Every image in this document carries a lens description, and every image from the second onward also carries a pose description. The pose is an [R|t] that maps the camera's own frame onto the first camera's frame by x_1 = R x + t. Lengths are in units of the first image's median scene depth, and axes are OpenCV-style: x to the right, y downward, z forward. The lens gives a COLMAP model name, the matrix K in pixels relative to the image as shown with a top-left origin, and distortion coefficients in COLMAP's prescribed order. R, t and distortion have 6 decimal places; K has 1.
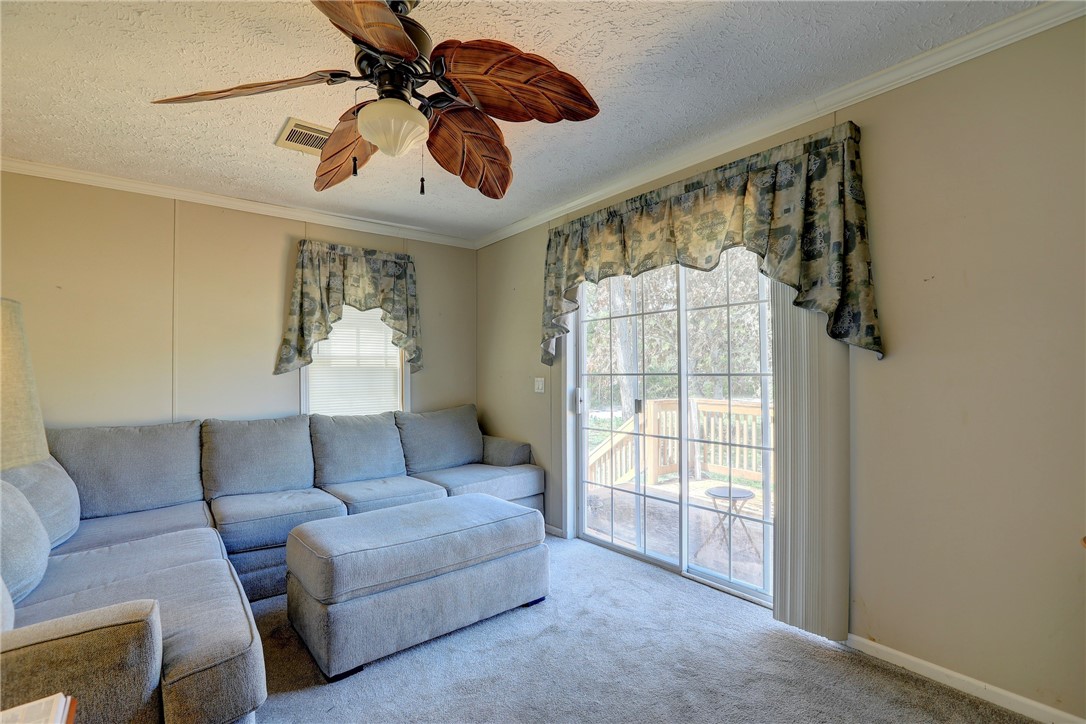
lens RADIAL K [[494.6, 0, 540.6], [0, 494.6, 367.7], [0, 0, 1]] dist [-0.037029, 0.014643]
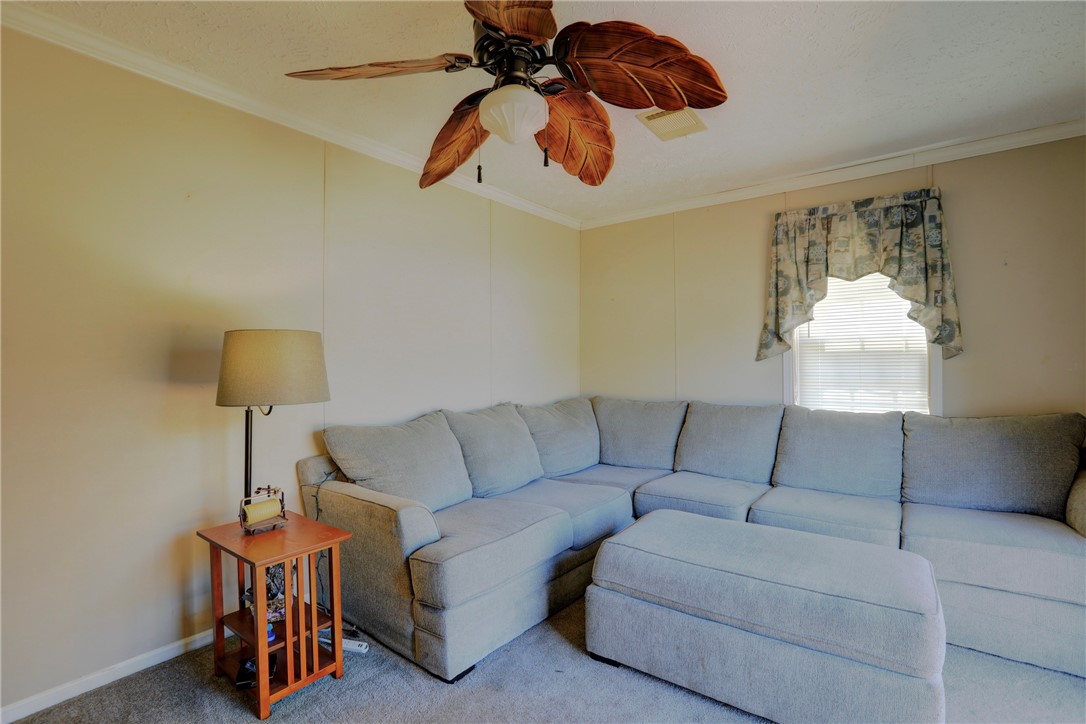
lens RADIAL K [[494.6, 0, 540.6], [0, 494.6, 367.7], [0, 0, 1]] dist [-0.037029, 0.014643]
pose [[0.257227, 0.016892, -0.966203, 0.278162], [0.016590, 0.999623, 0.021893, -0.001130], [0.966209, -0.021661, 0.256849, 0.321019]]
